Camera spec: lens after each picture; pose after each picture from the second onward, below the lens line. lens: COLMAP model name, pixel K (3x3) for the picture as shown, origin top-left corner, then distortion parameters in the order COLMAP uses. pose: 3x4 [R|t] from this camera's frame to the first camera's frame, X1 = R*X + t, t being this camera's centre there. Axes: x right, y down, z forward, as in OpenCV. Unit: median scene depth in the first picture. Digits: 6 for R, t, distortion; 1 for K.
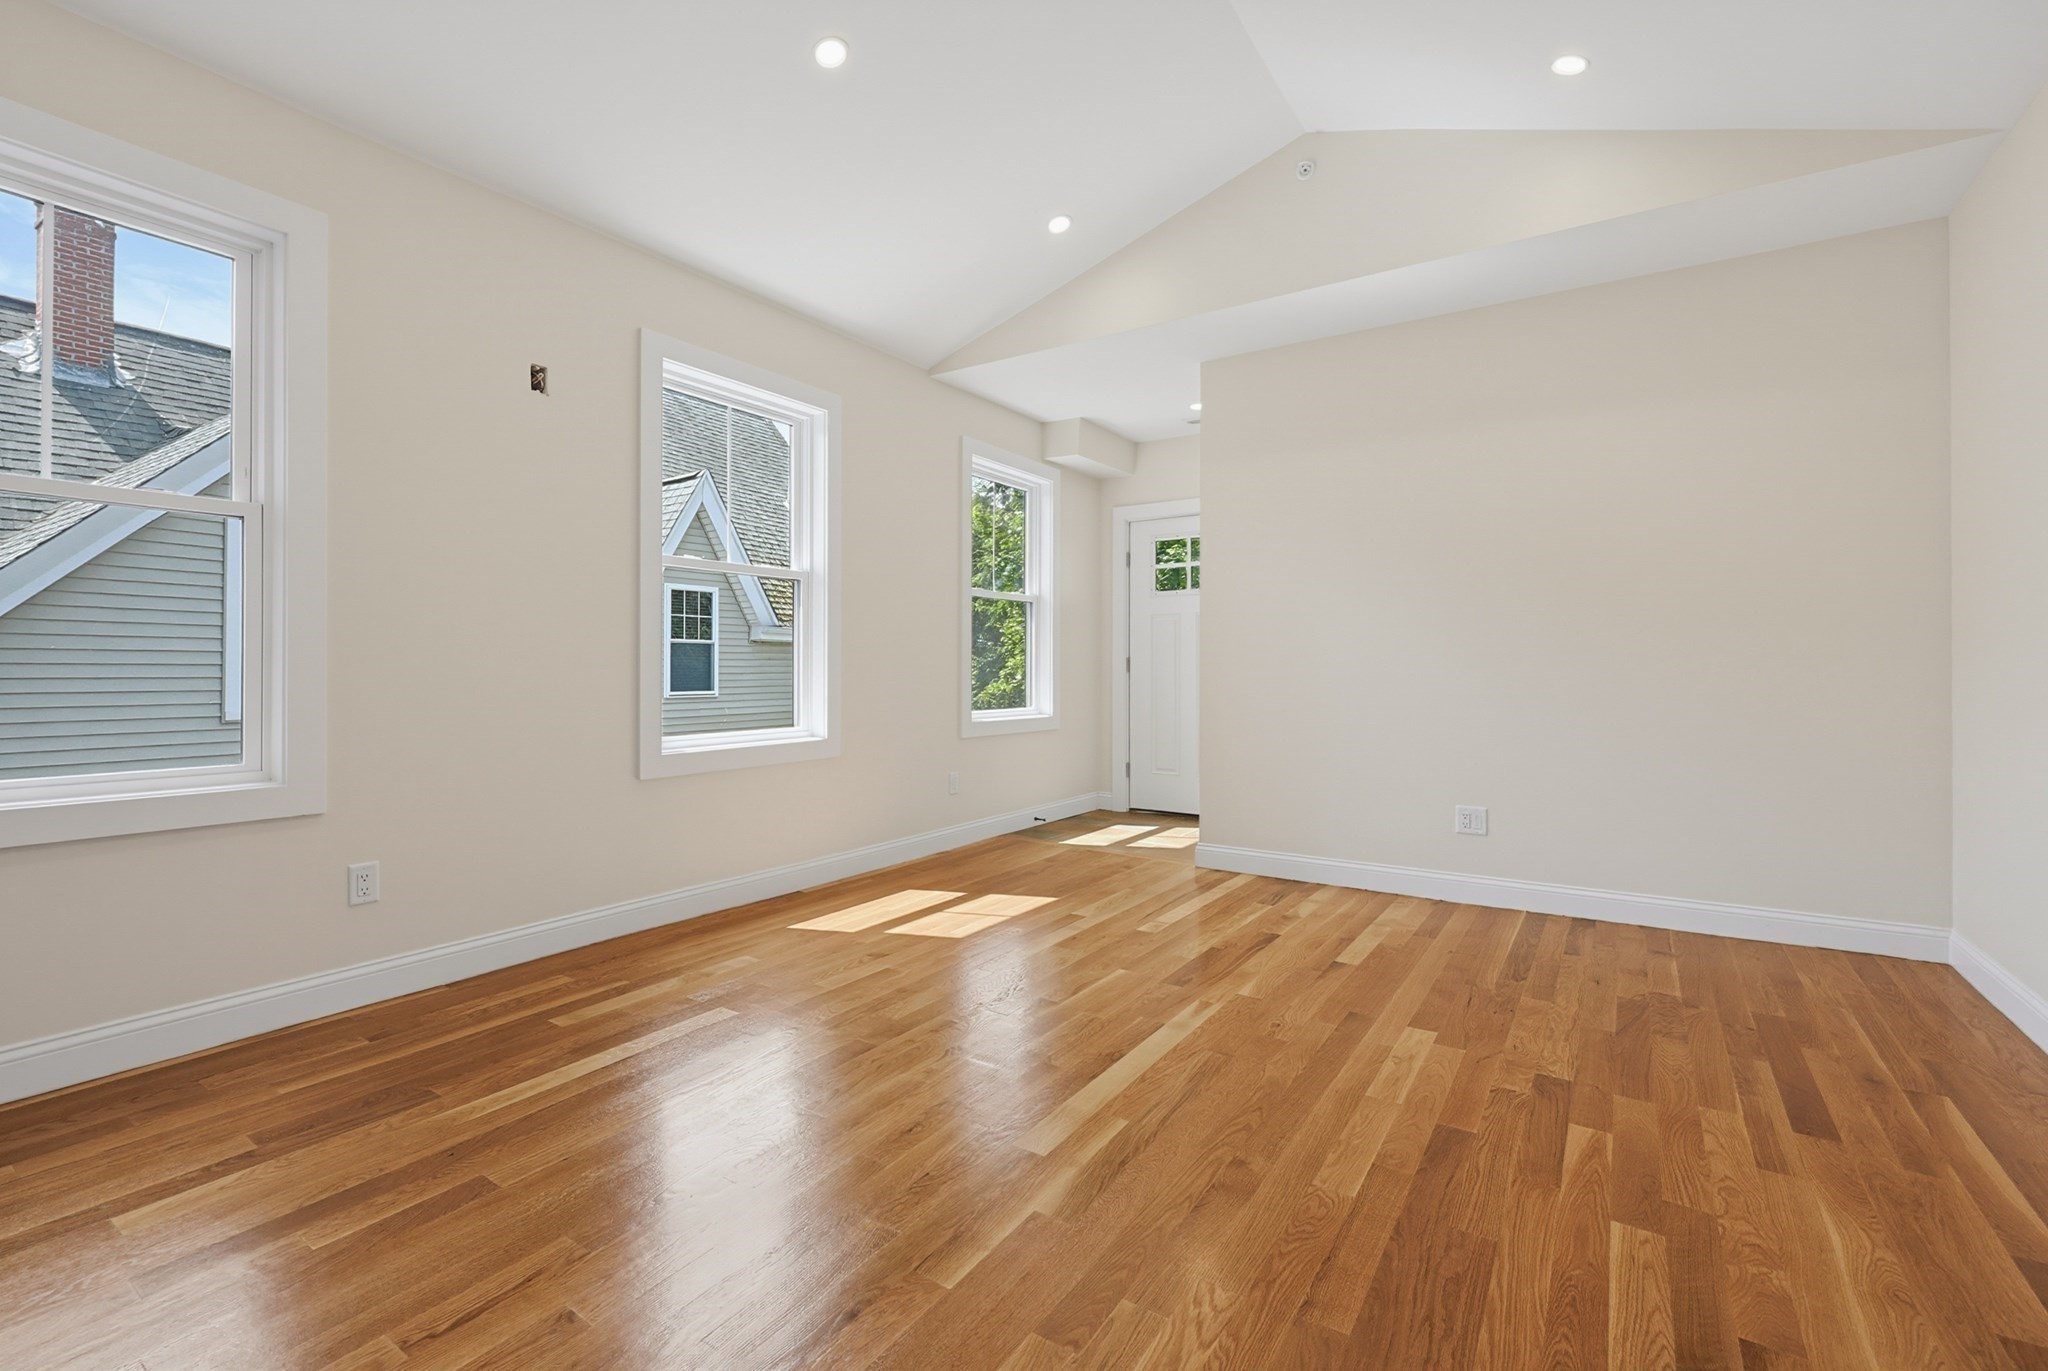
lens RADIAL K [[890.1, 0, 1050.7], [0, 890.1, 677.5], [0, 0, 1]] dist [-0.002033, 0.000405]
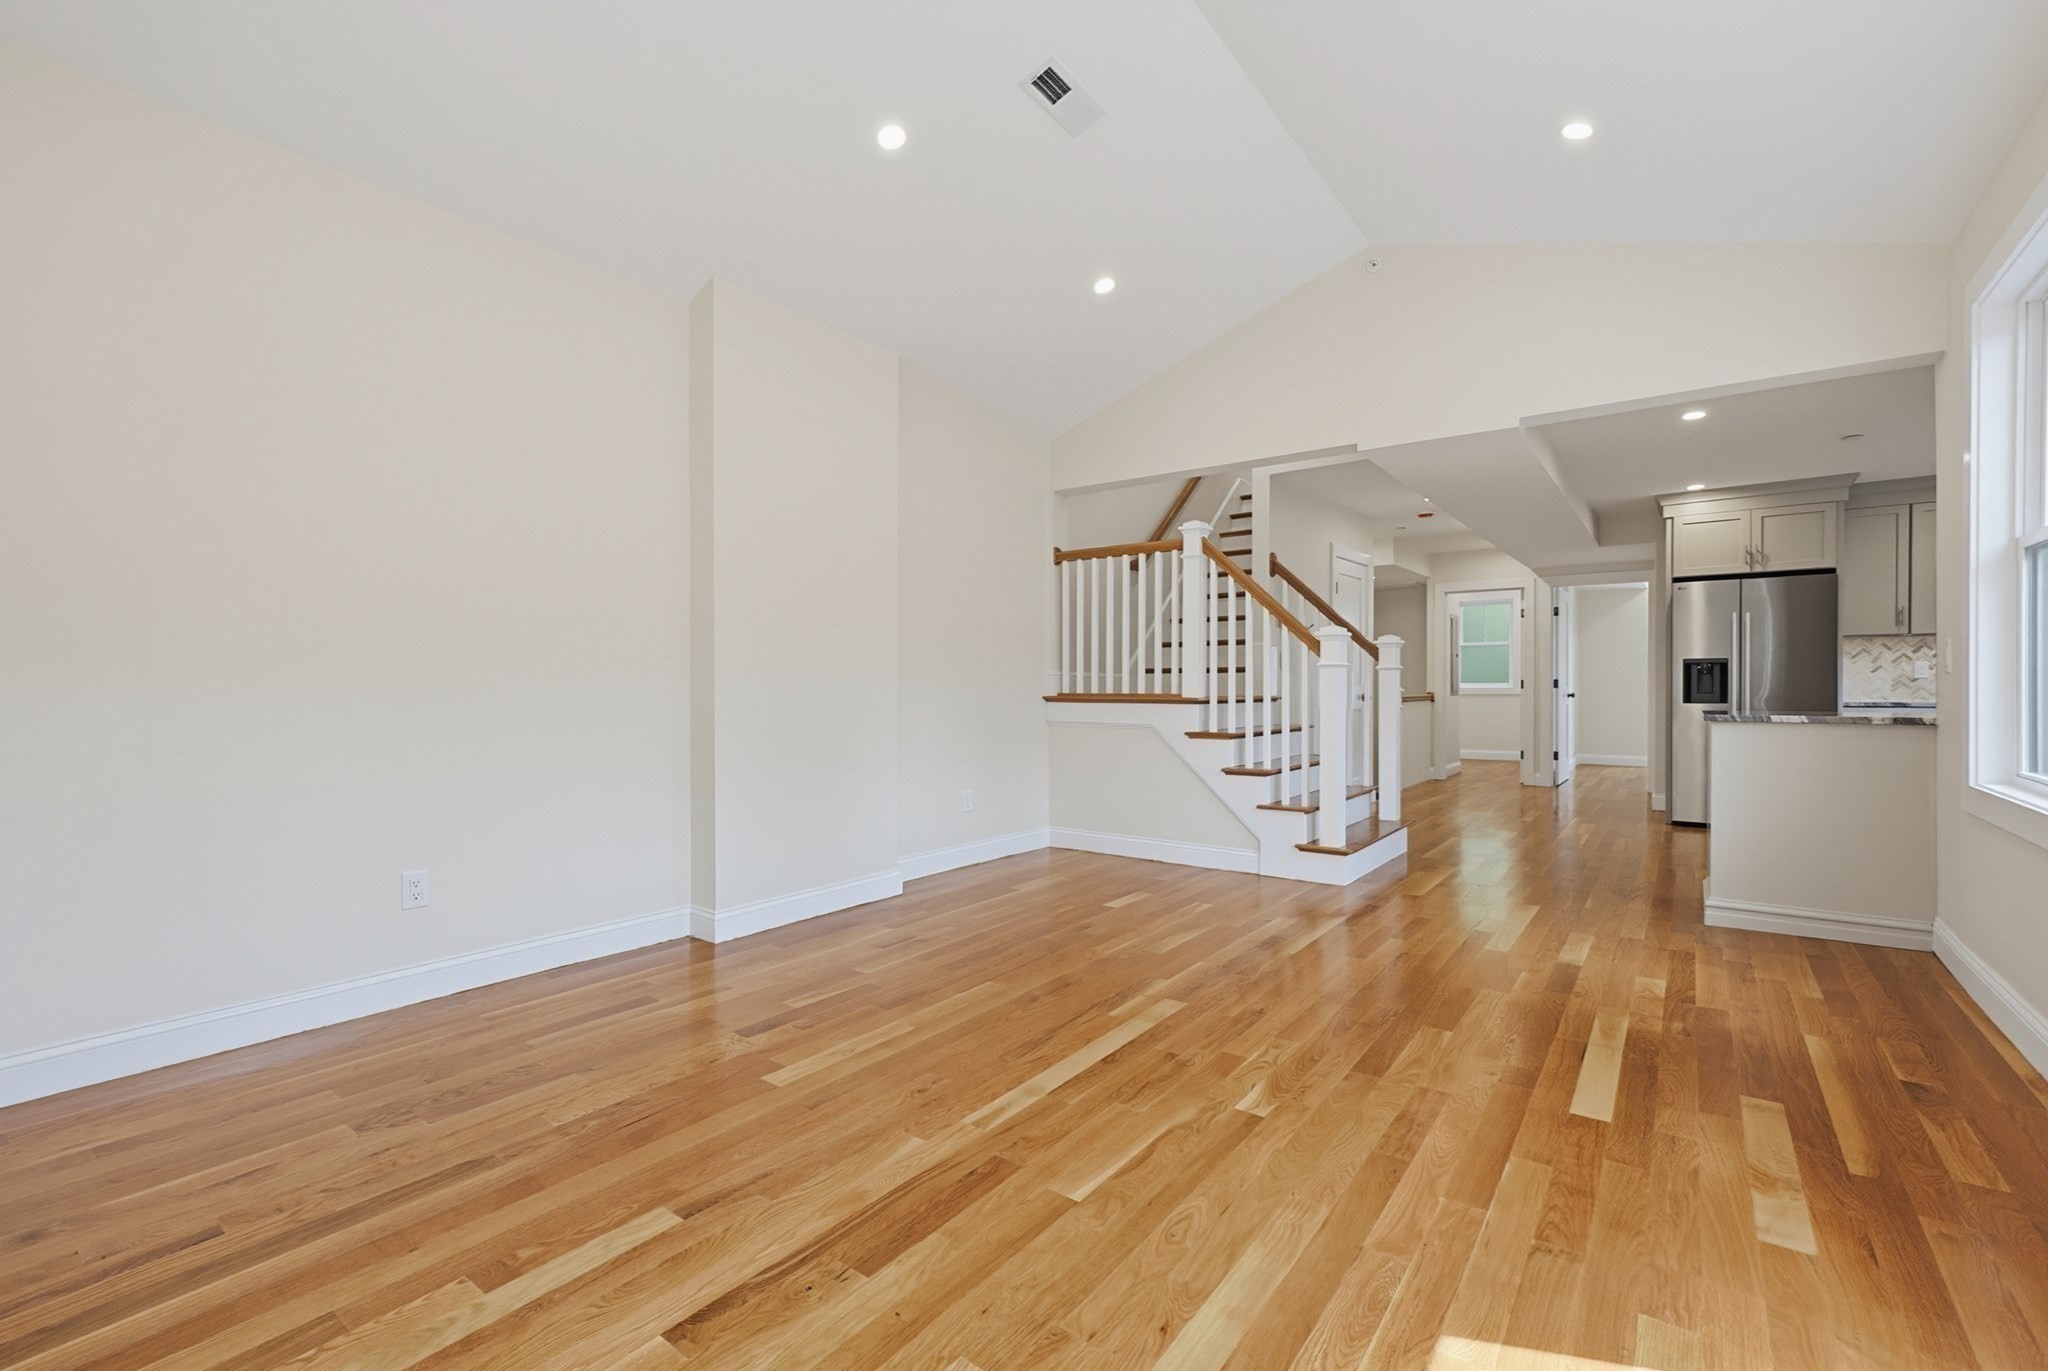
lens RADIAL K [[876.8, 0, 1019.5], [0, 876.8, 689.3], [0, 0, 1]] dist [-0.000420, 0.000124]
pose [[-0.995163, 0.003748, 0.098168, 0.062715], [0.005203, 0.999880, 0.014565, -0.020127], [-0.098102, 0.015006, -0.995063, 1.697041]]
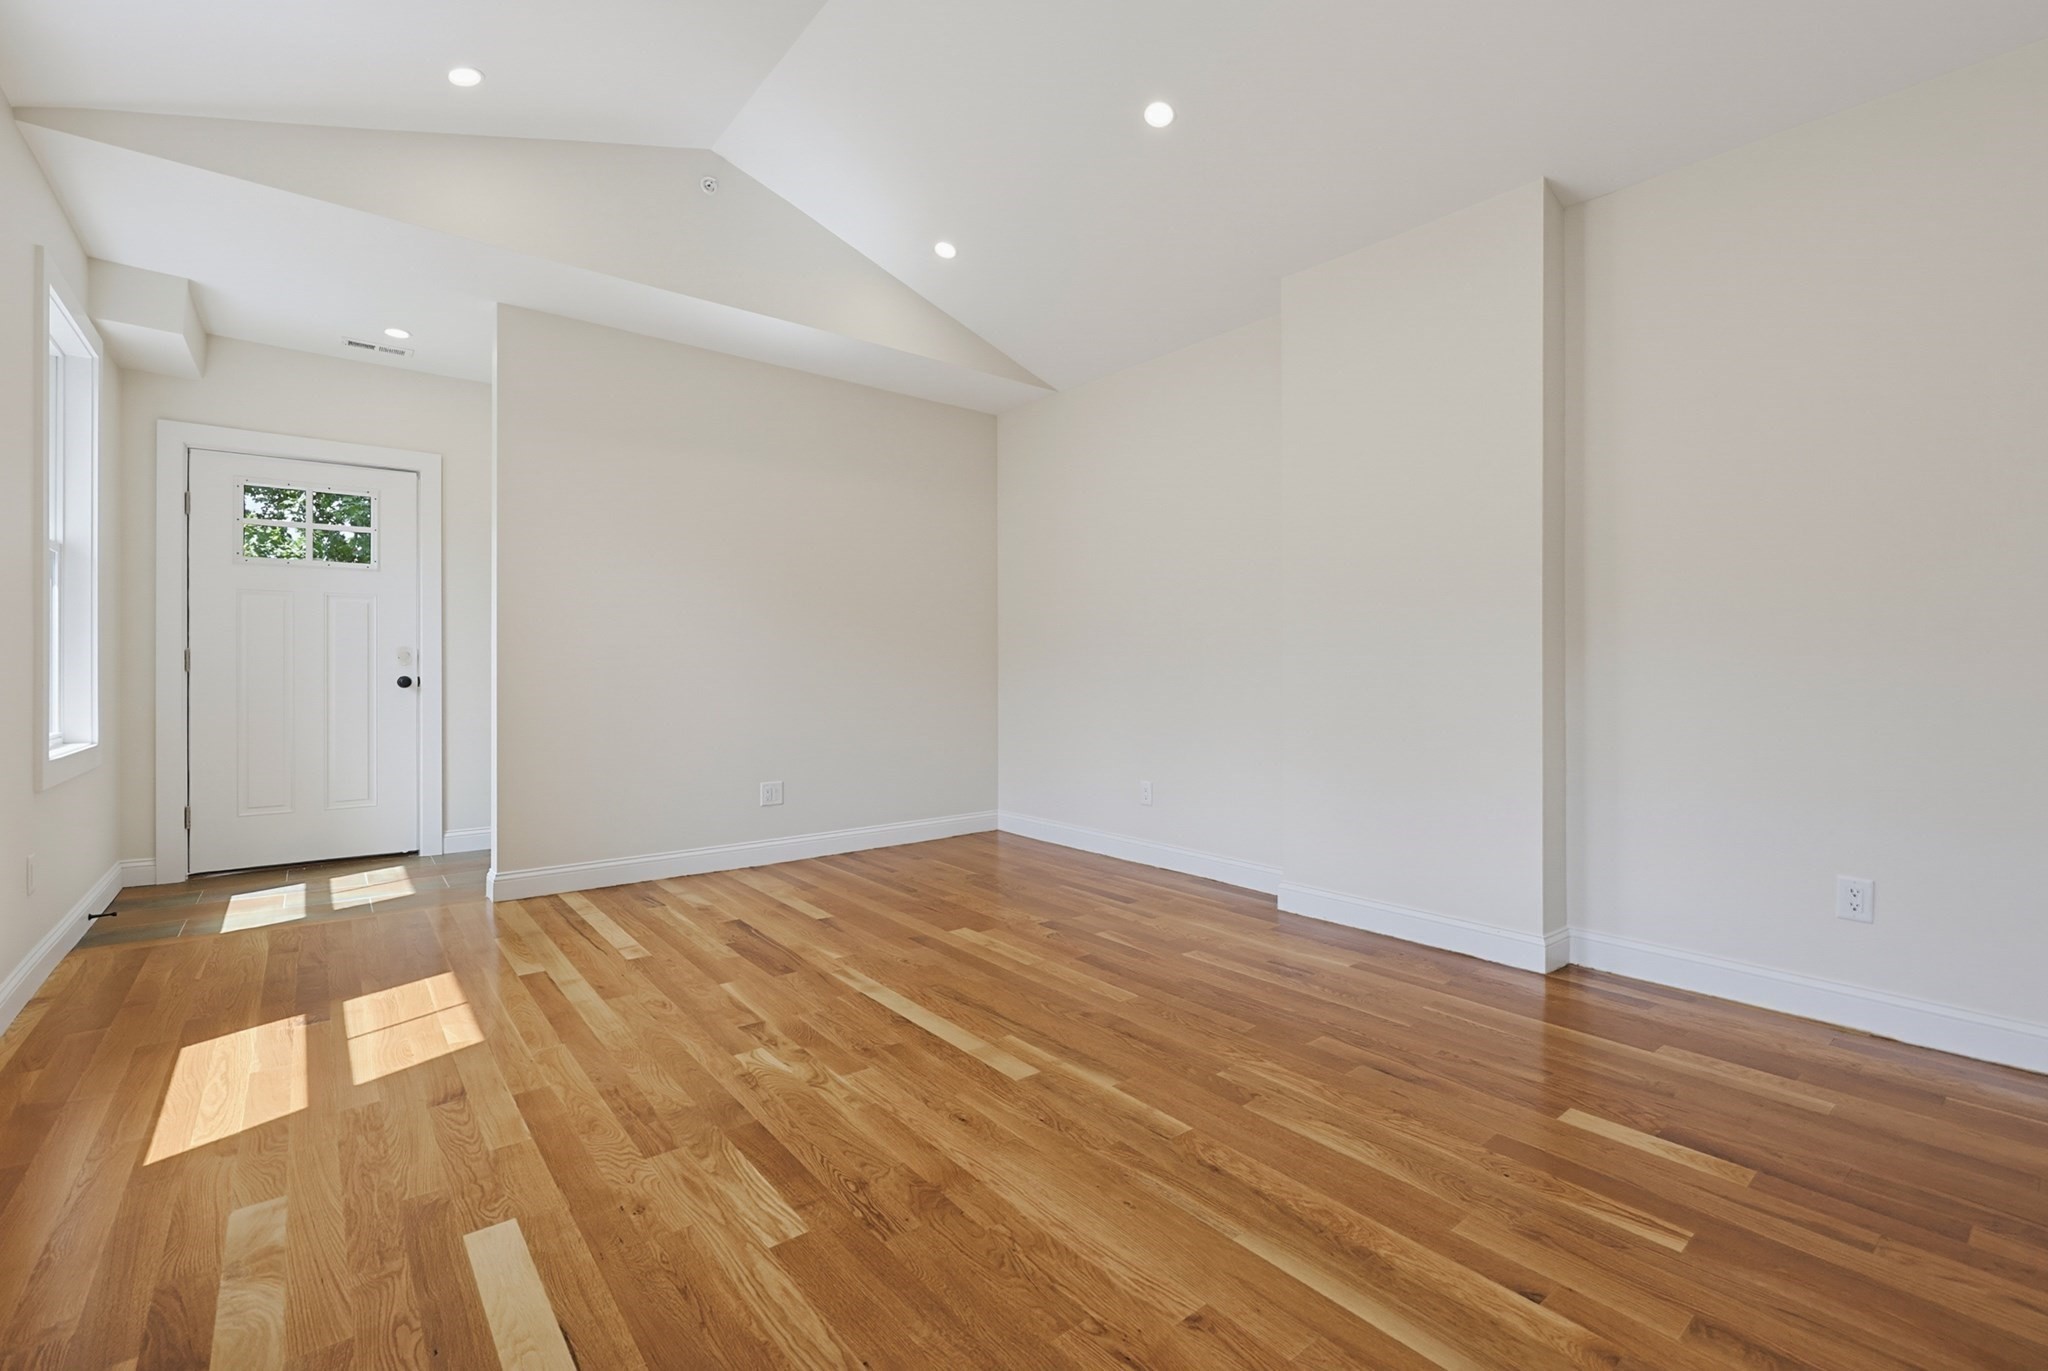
lens RADIAL K [[876.8, 0, 1019.5], [0, 876.8, 689.3], [0, 0, 1]] dist [-0.000420, 0.000124]
pose [[0.318761, -0.024707, 0.947513, -0.749803], [0.010286, 0.999692, 0.022607, -0.004018], [-0.947779, 0.002540, 0.318916, 0.431394]]
